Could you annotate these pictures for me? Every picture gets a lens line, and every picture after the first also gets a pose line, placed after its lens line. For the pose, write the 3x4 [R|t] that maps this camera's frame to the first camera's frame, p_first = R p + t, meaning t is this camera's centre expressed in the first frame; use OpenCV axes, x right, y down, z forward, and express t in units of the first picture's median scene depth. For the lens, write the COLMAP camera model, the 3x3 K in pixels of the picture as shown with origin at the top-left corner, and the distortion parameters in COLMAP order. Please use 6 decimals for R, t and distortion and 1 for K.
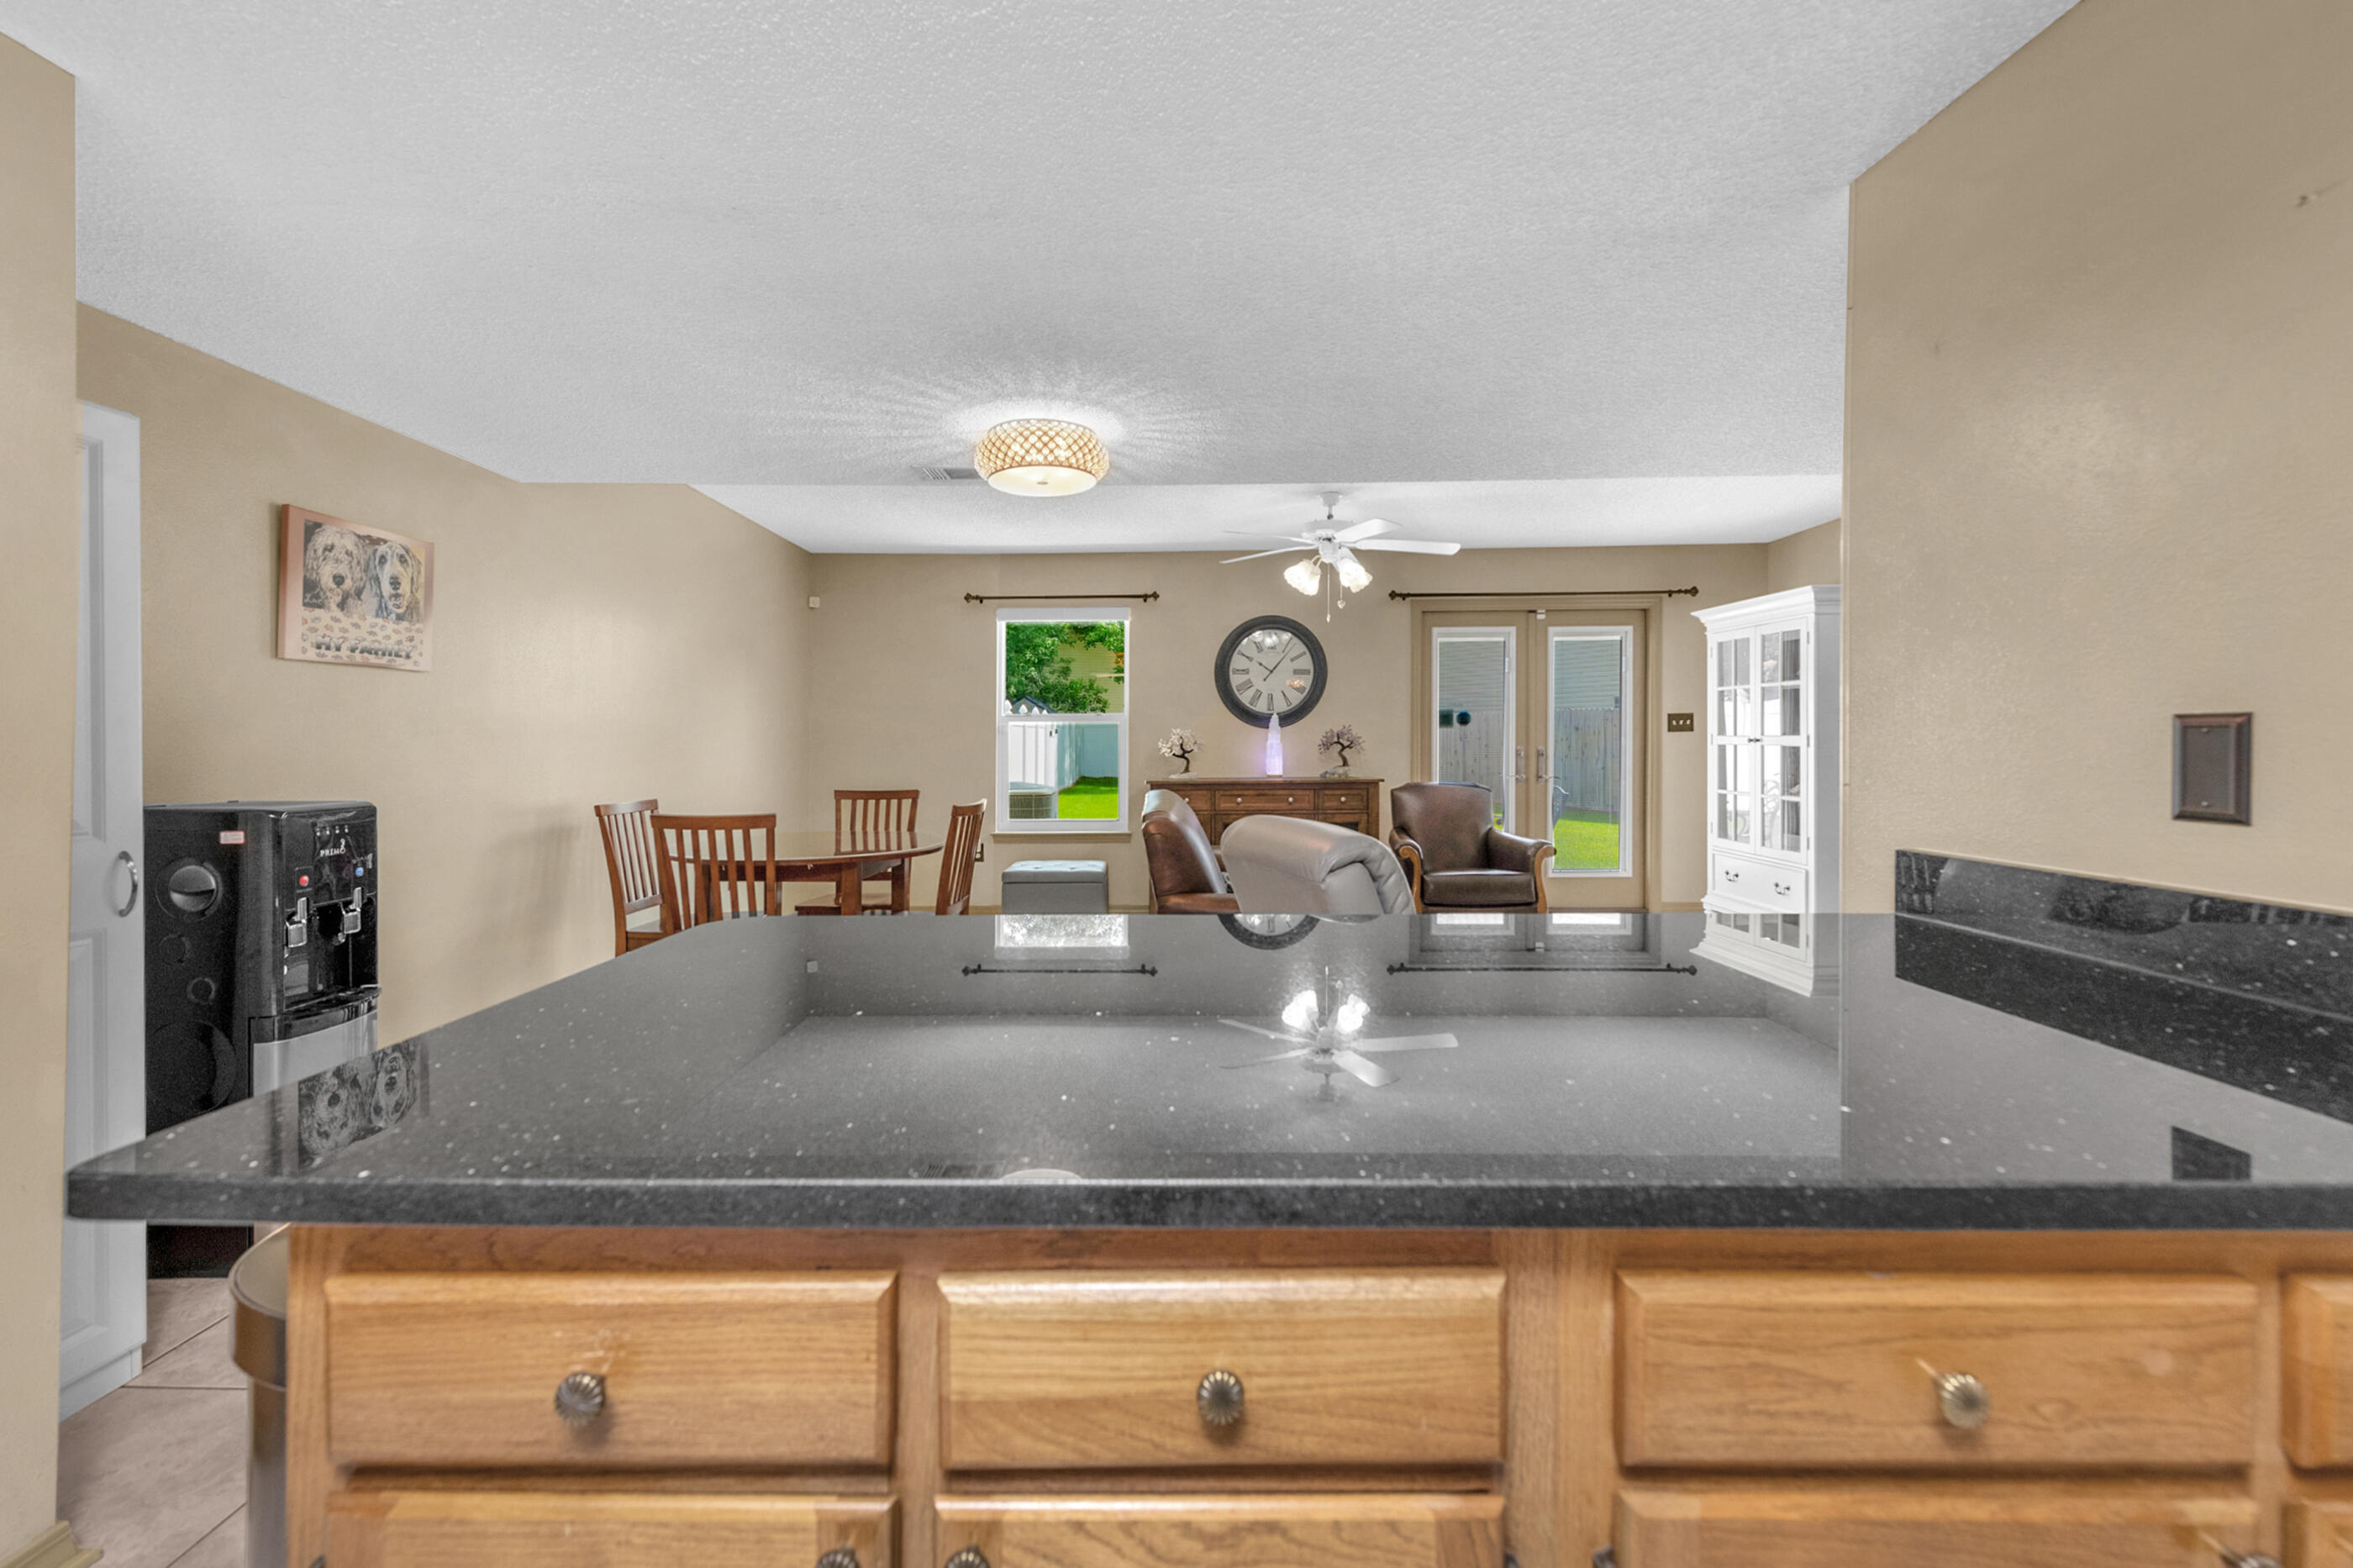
lens RADIAL K [[968.4, 0, 1152.3], [0, 968.4, 757.5], [0, 0, 1]] dist [0.010845, -0.004529]
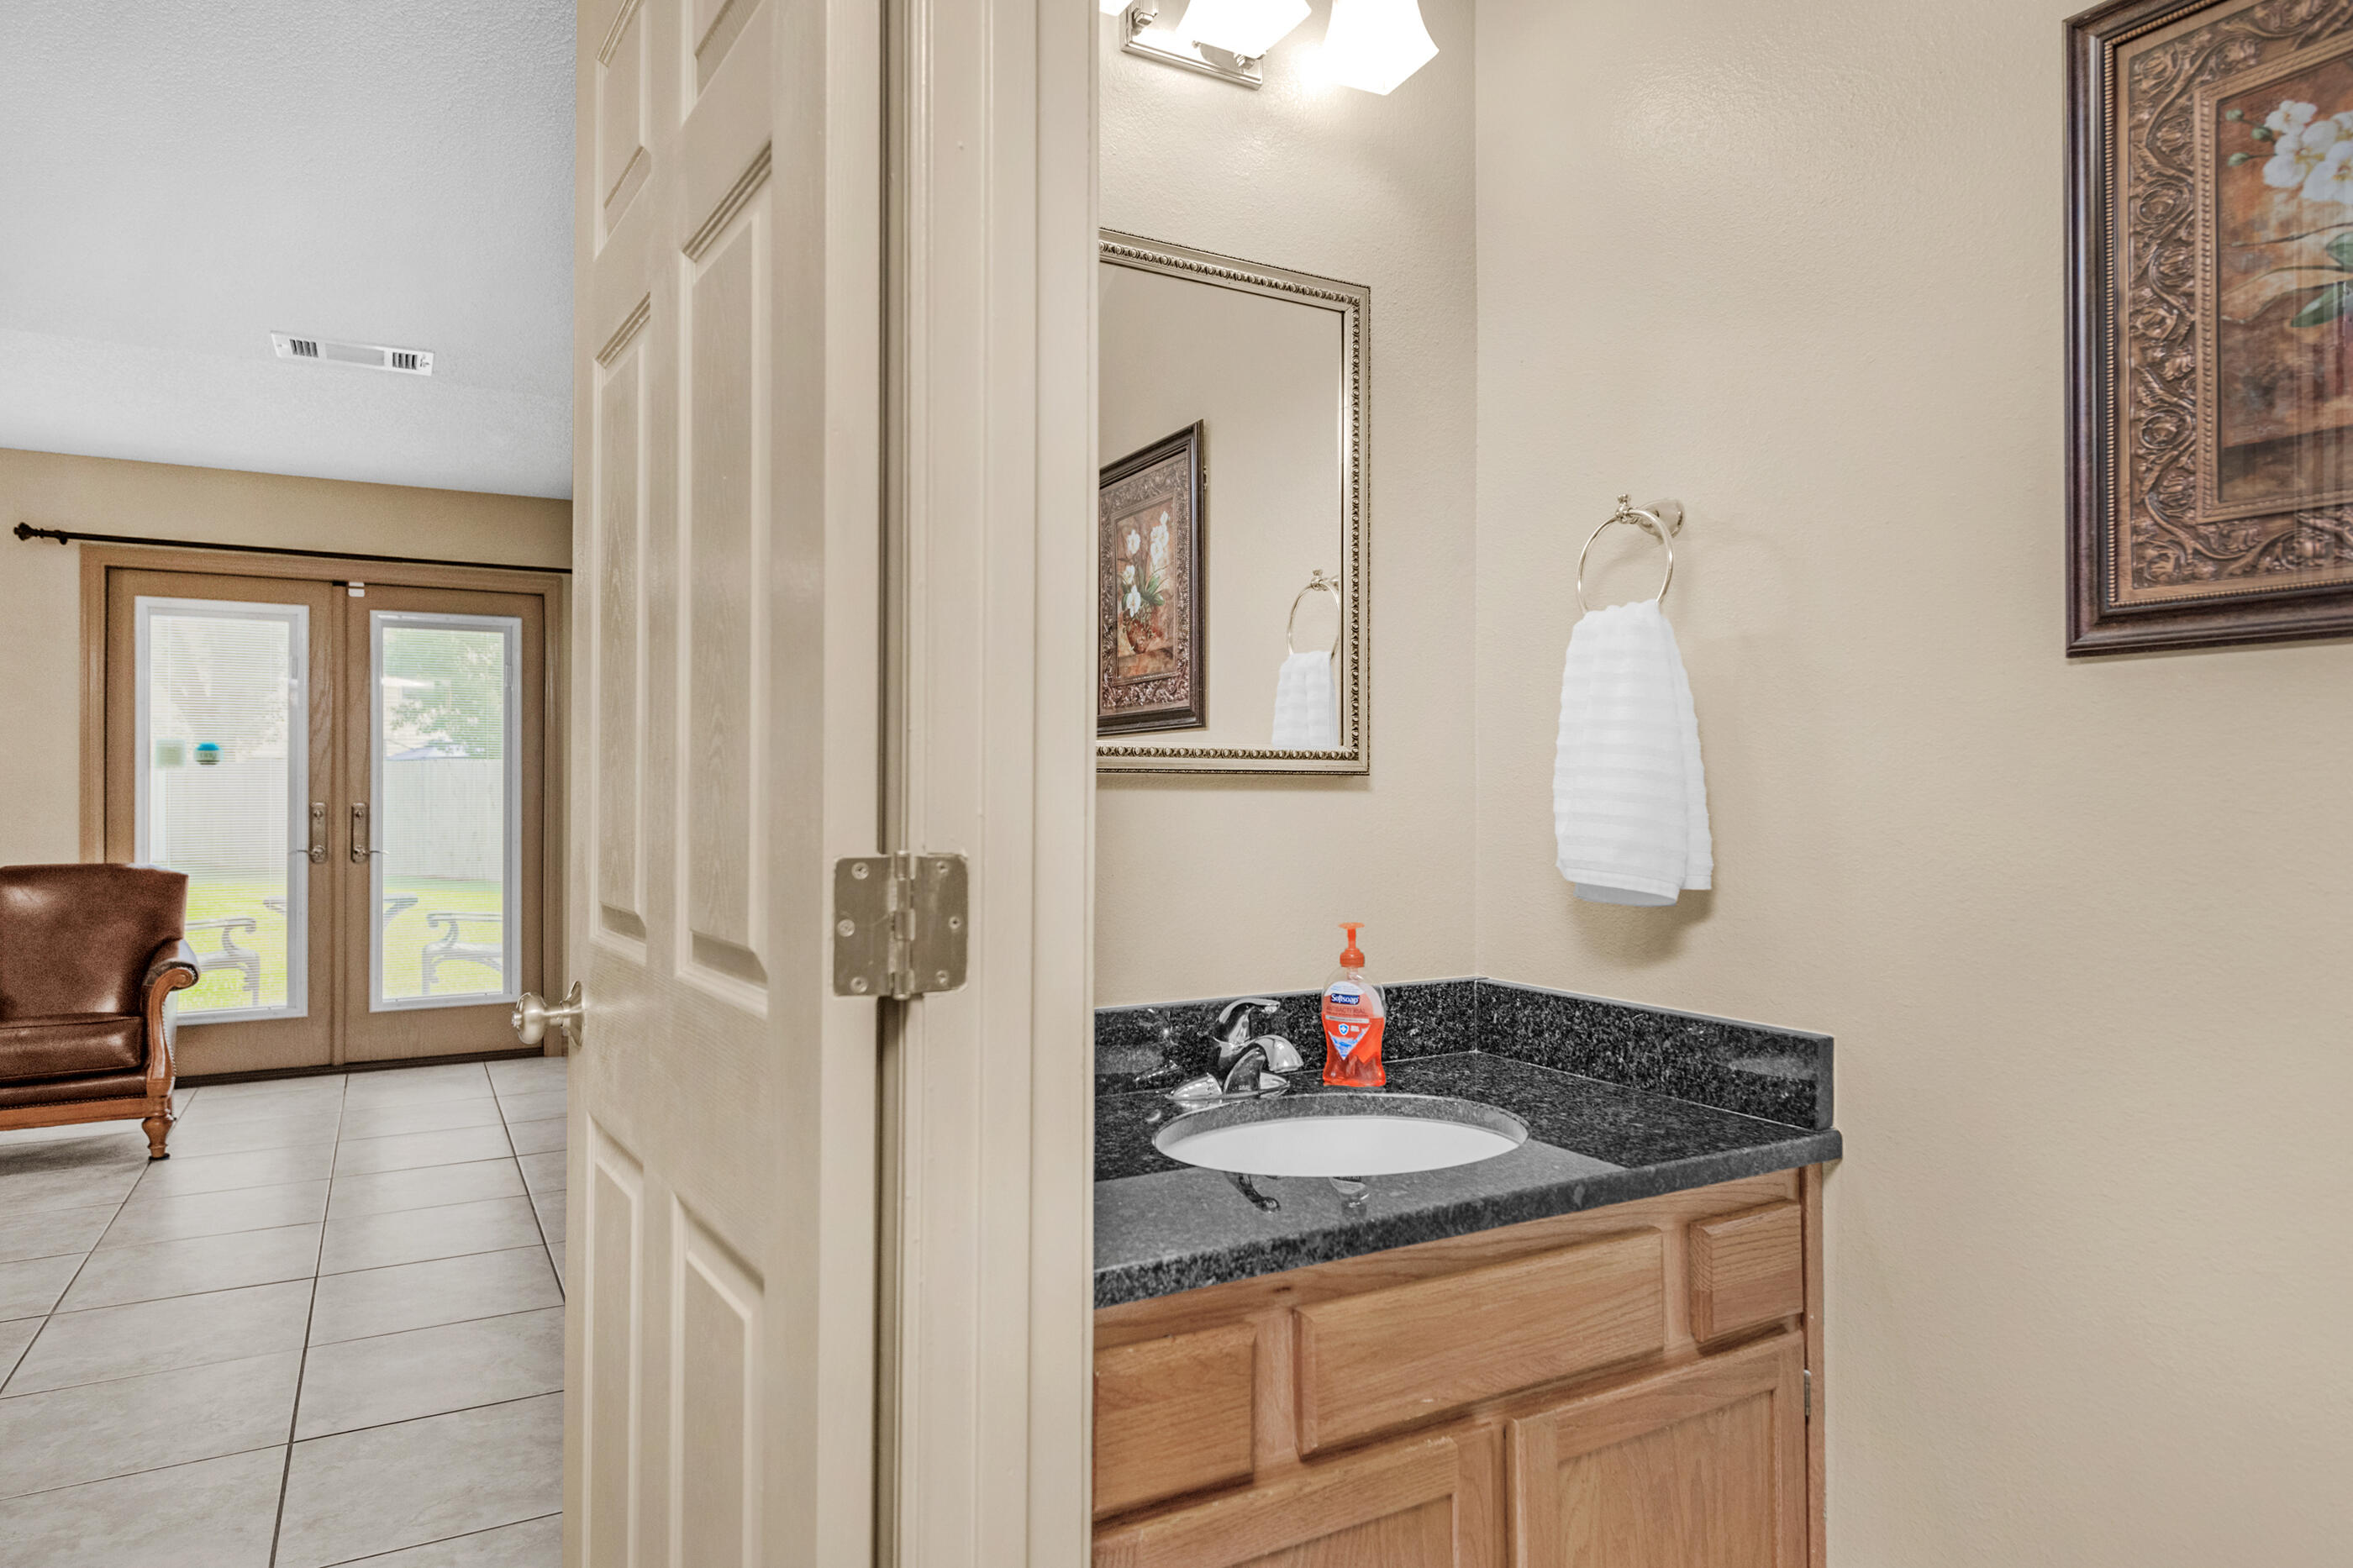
lens RADIAL K [[1360.9, 0, 1197.6], [0, 1360.9, 778.4], [0, 0, 1]] dist [0.003860, -0.001852]
pose [[0.864174, 0.007843, 0.503132, 0.503301], [0.009057, 0.999474, -0.031136, 0.006279], [-0.503112, 0.031464, 0.863648, -0.015497]]
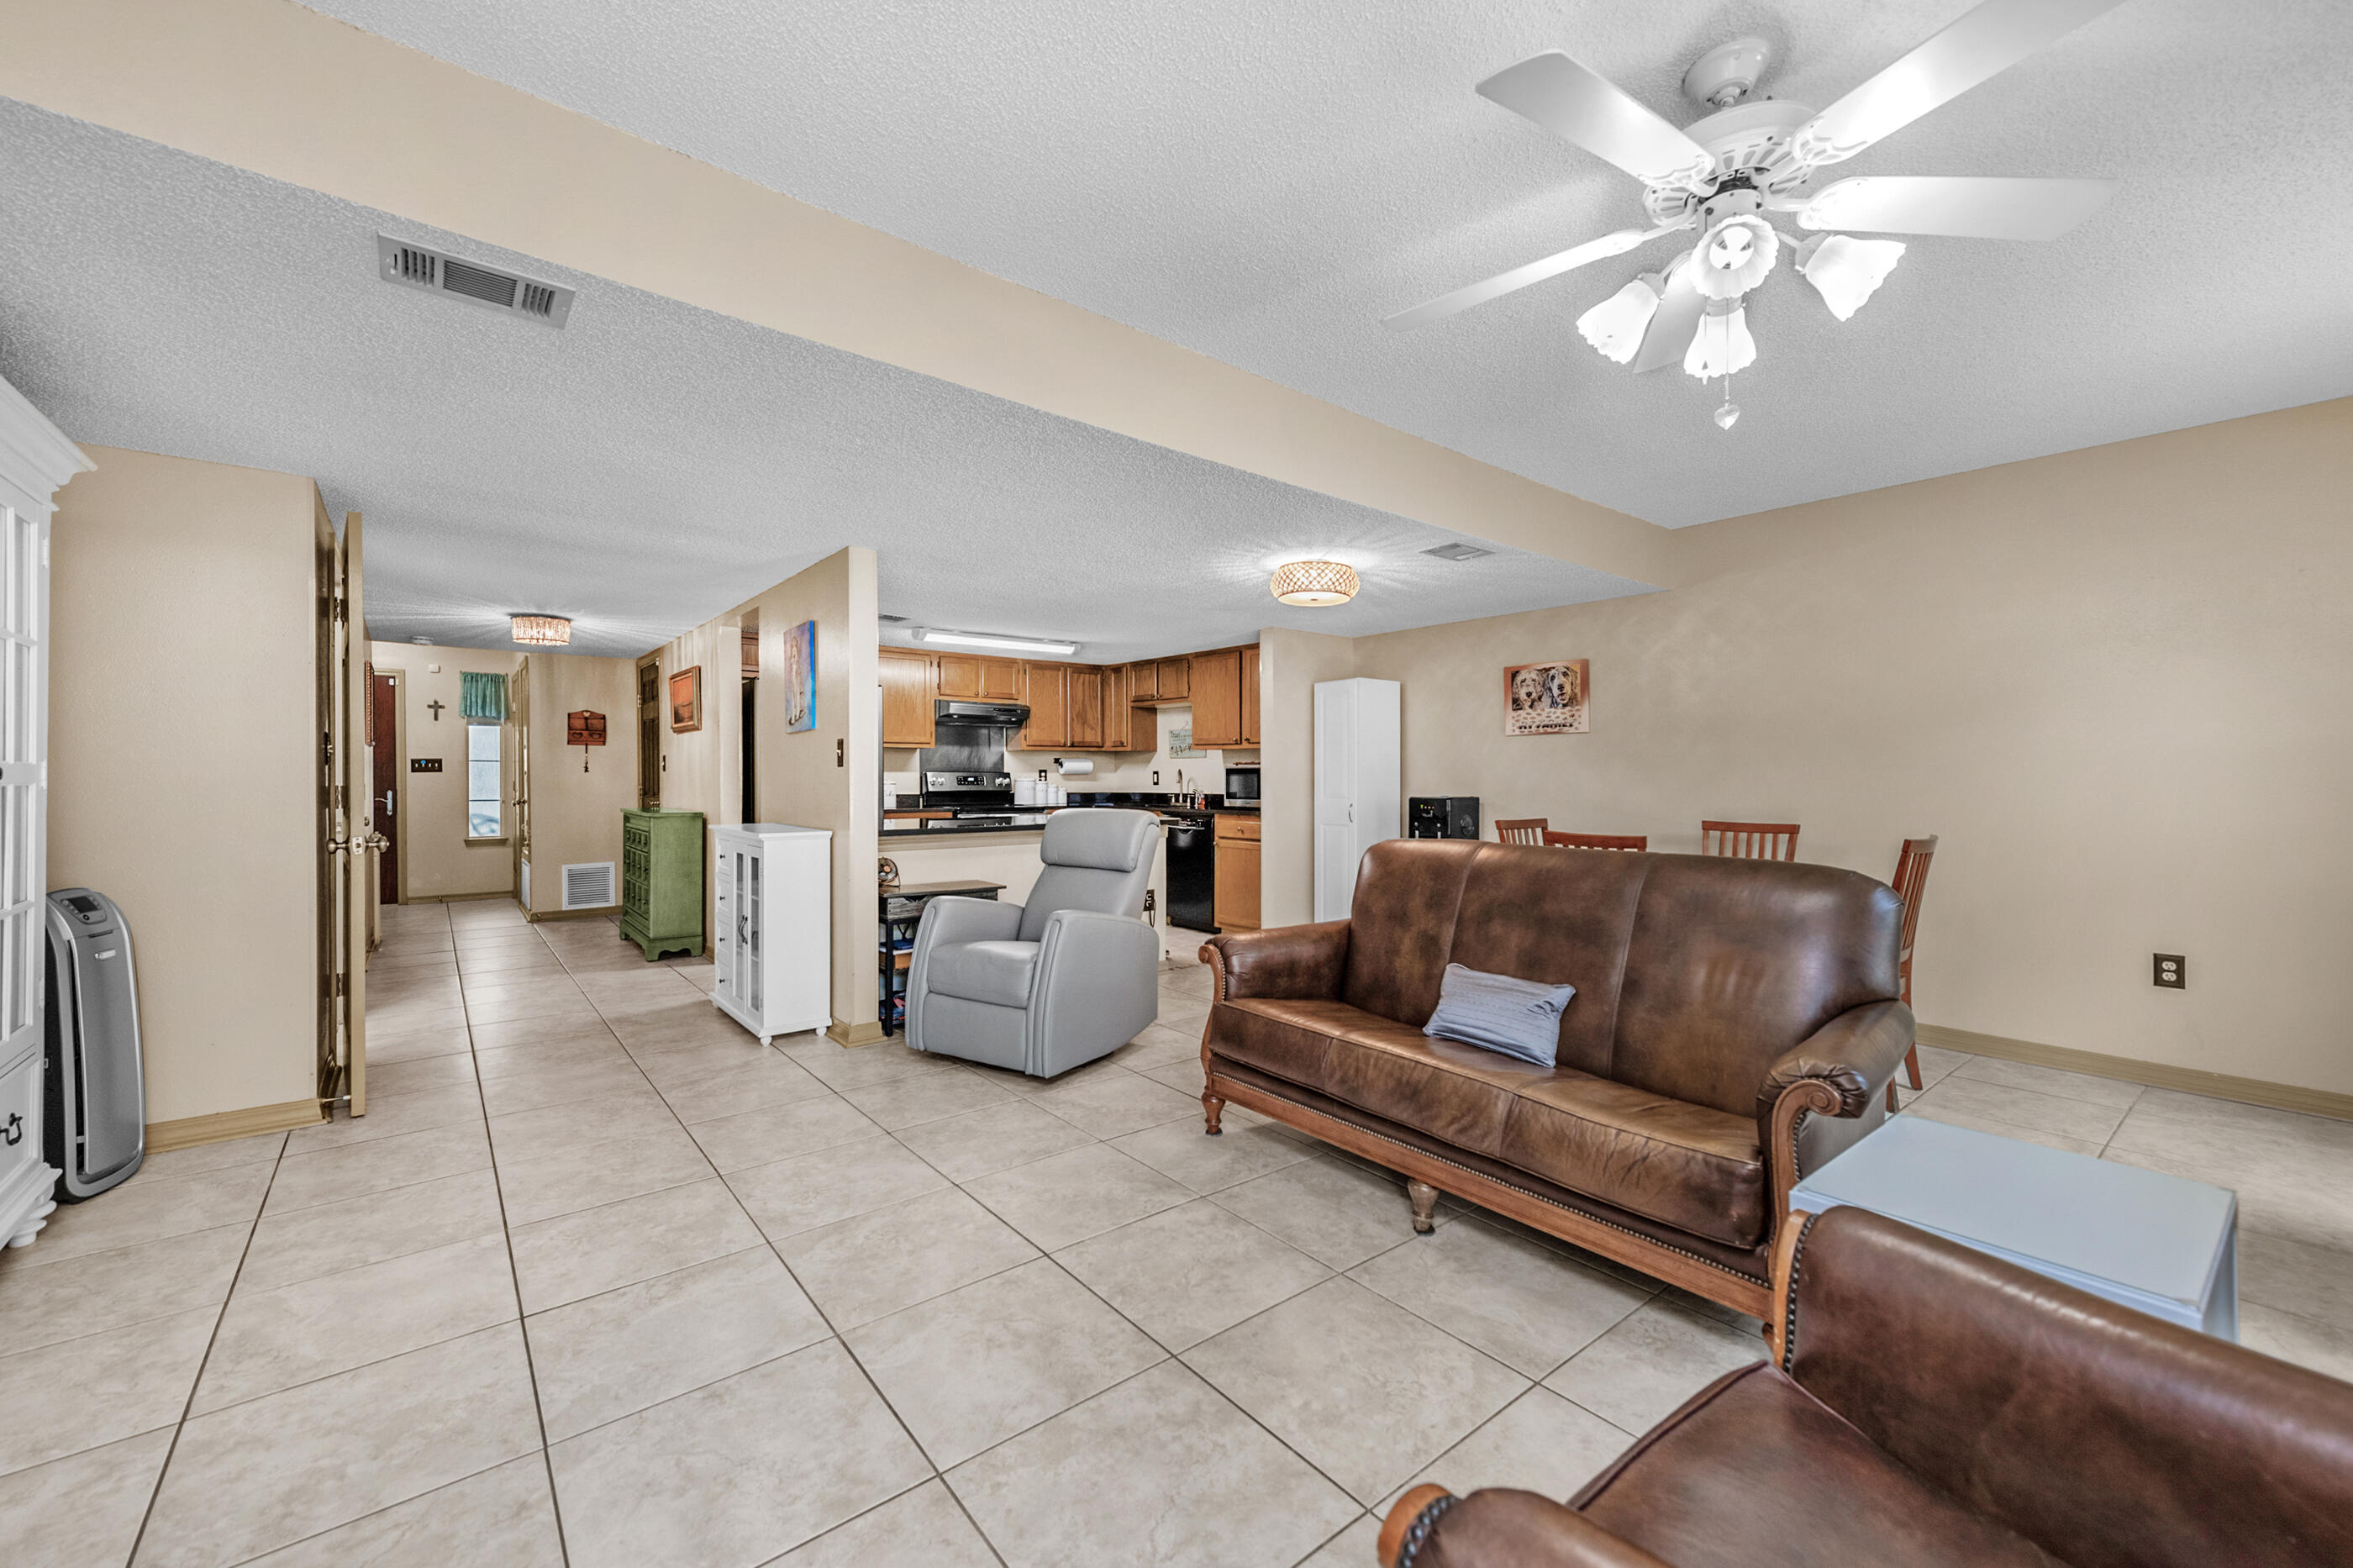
lens RADIAL K [[901.7, 0, 1173.8], [0, 901.7, 771.4], [0, 0, 1]] dist [0.003077, -0.000570]
pose [[-0.777940, -0.000467, -0.628338, 0.496862], [-0.009998, 0.999882, 0.011635, -0.016280], [0.628259, 0.015333, -0.777853, 1.035432]]
